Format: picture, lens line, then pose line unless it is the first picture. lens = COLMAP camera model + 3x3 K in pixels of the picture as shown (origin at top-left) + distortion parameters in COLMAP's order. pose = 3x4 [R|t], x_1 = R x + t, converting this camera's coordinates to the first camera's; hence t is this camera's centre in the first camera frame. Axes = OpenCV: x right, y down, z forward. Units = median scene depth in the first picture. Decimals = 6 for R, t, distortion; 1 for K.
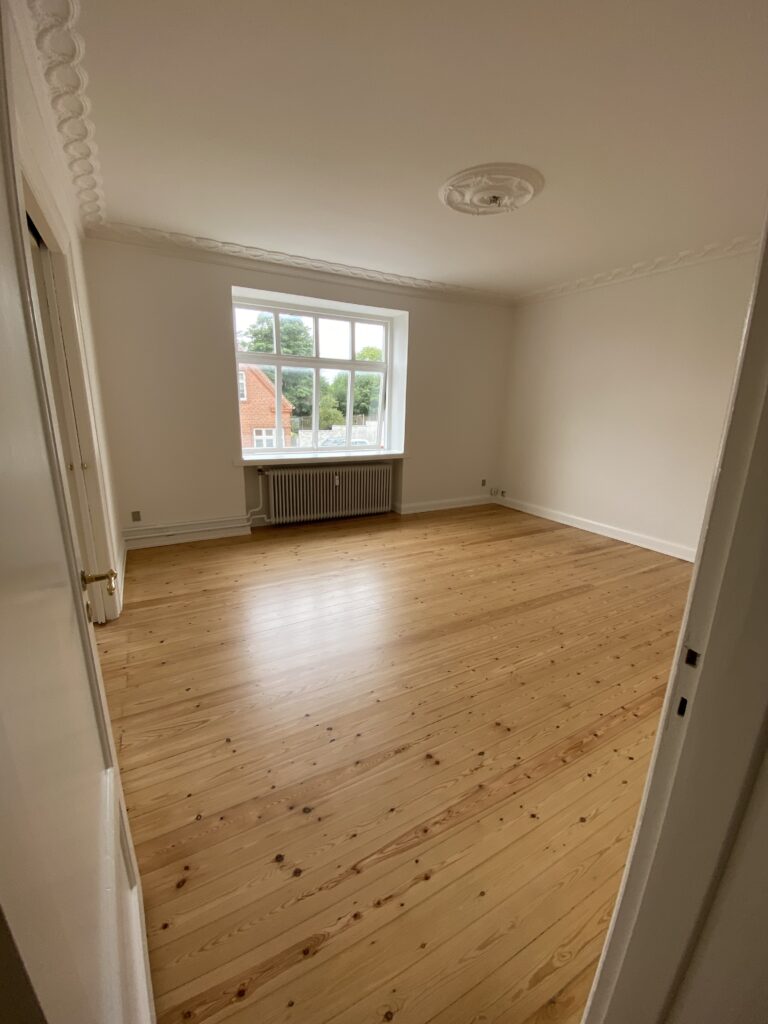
lens RADIAL K [[413.6, 0, 380.3], [0, 413.6, 510.3], [0, 0, 1]] dist [0.006851, -0.000312]
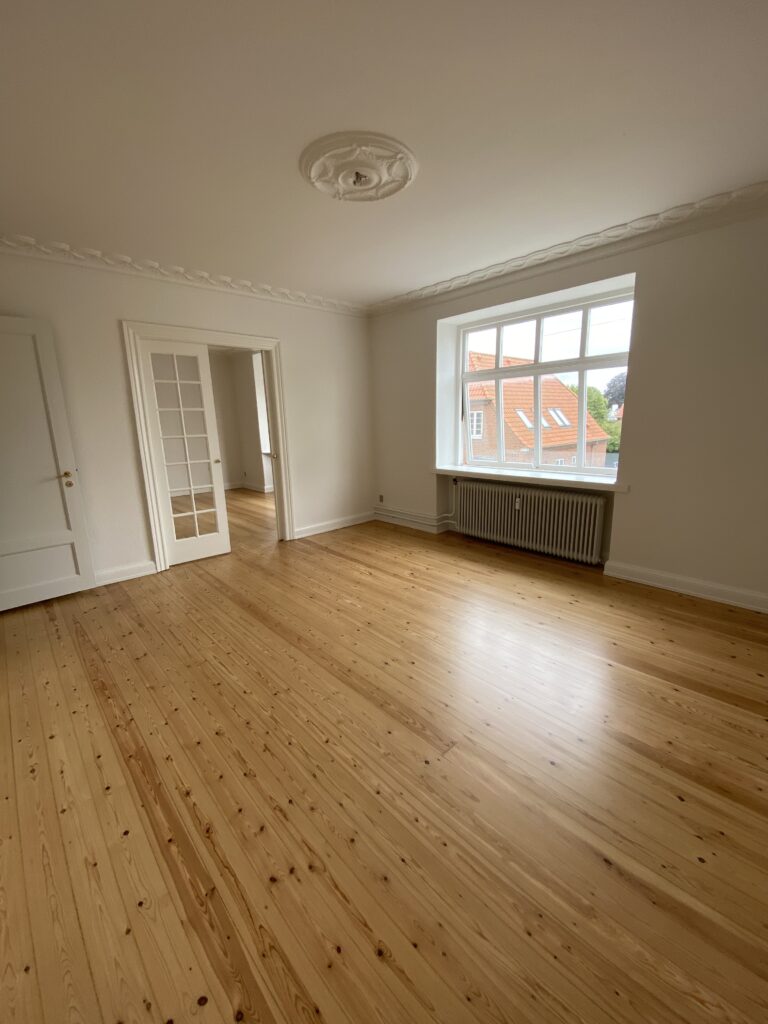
lens RADIAL K [[413.6, 0, 382.3], [0, 413.6, 510.9], [0, 0, 1]] dist [0.006851, -0.000312]
pose [[0.246570, 0.187918, -0.950731, 0.714066], [-0.214982, 0.967184, 0.135415, -0.125473], [0.944979, 0.171000, 0.278878, 0.539409]]
